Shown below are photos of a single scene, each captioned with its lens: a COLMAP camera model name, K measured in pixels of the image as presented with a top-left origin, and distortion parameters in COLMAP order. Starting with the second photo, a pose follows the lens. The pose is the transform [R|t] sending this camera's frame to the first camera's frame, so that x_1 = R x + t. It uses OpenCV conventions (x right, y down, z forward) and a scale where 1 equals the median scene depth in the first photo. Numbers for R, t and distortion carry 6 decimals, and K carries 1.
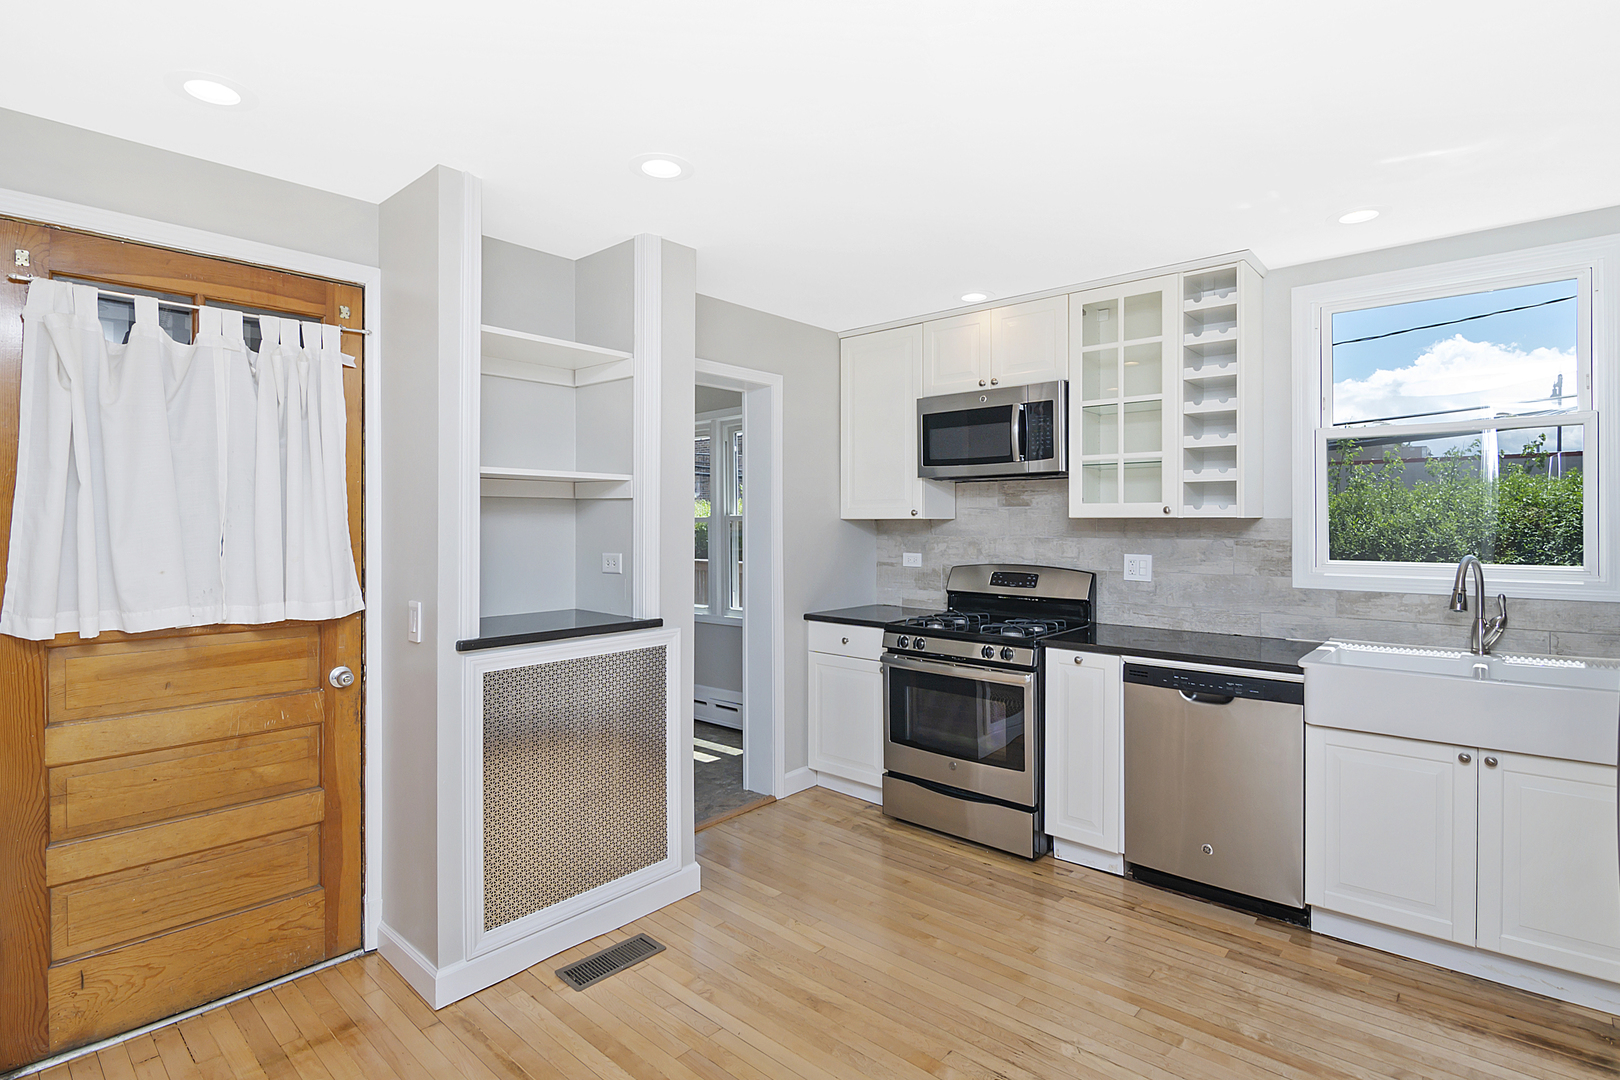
lens RADIAL K [[792.5, 0, 809.7], [0, 792.5, 532.9], [0, 0, 1]] dist [-0.004463, -0.004693]
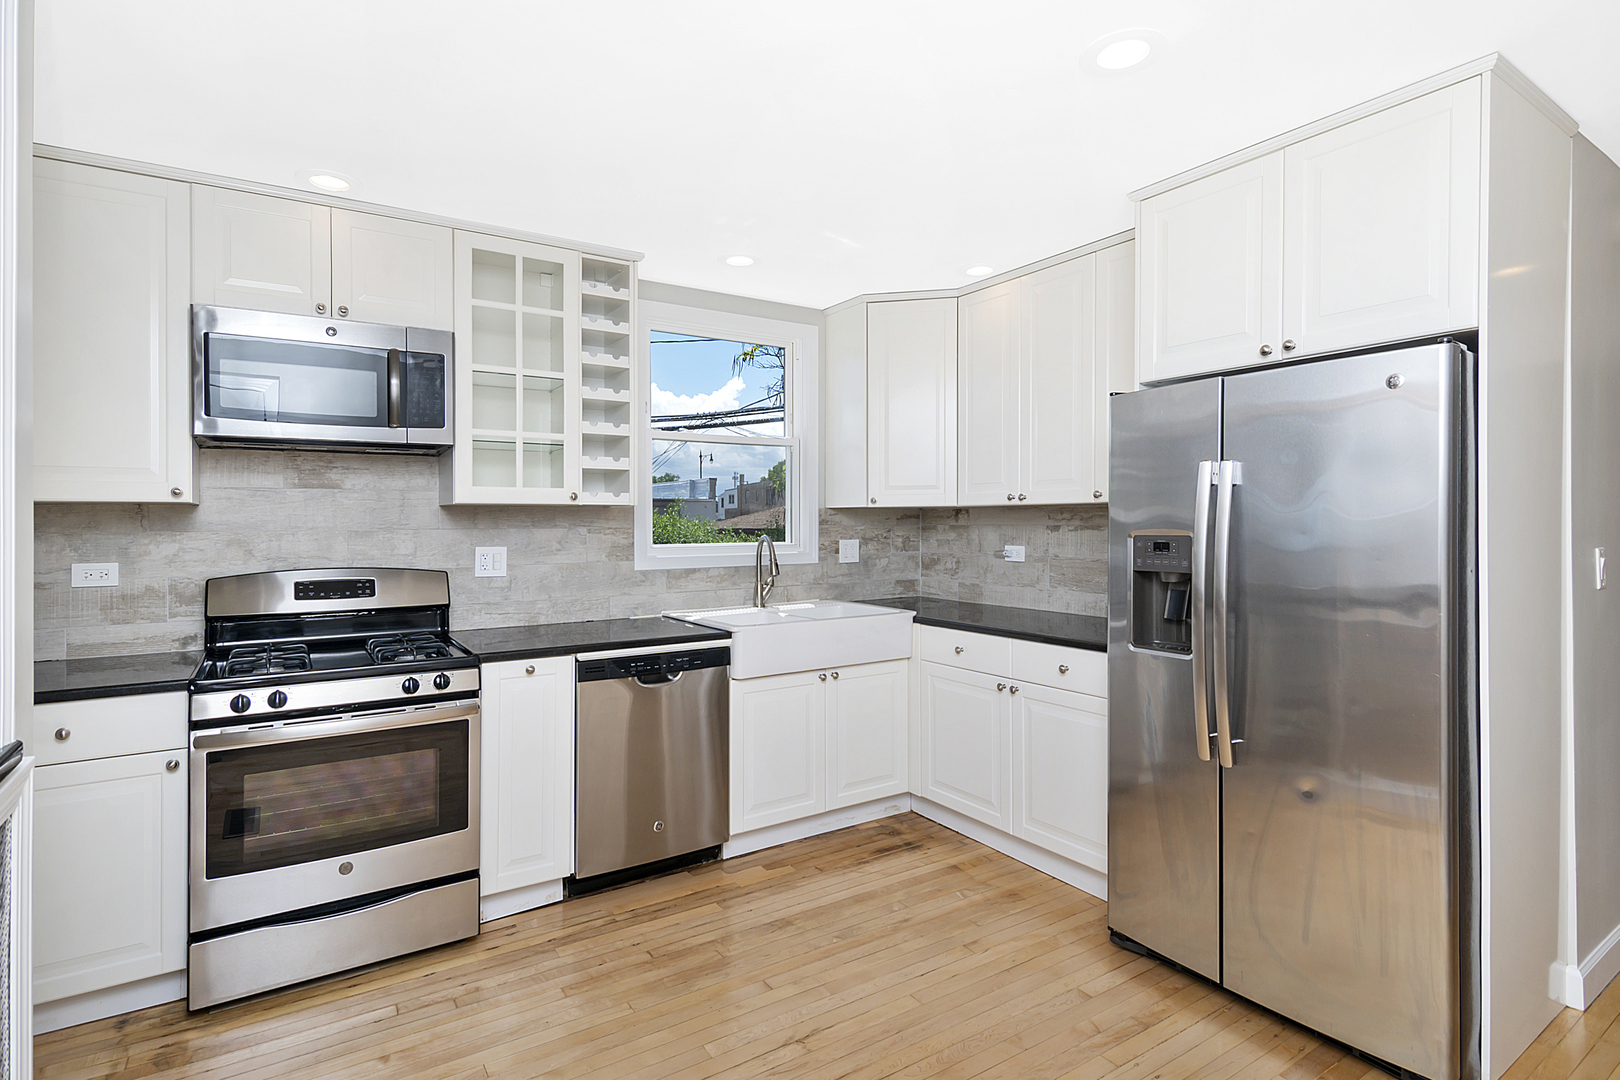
lens RADIAL K [[792.5, 0, 808.9], [0, 792.5, 524.4], [0, 0, 1]] dist [-0.004463, -0.004693]
pose [[0.280013, -0.003844, 0.959989, -0.373791], [0.021204, 0.999773, -0.002181, 0.012742], [-0.959762, 0.020966, 0.280030, 0.451117]]
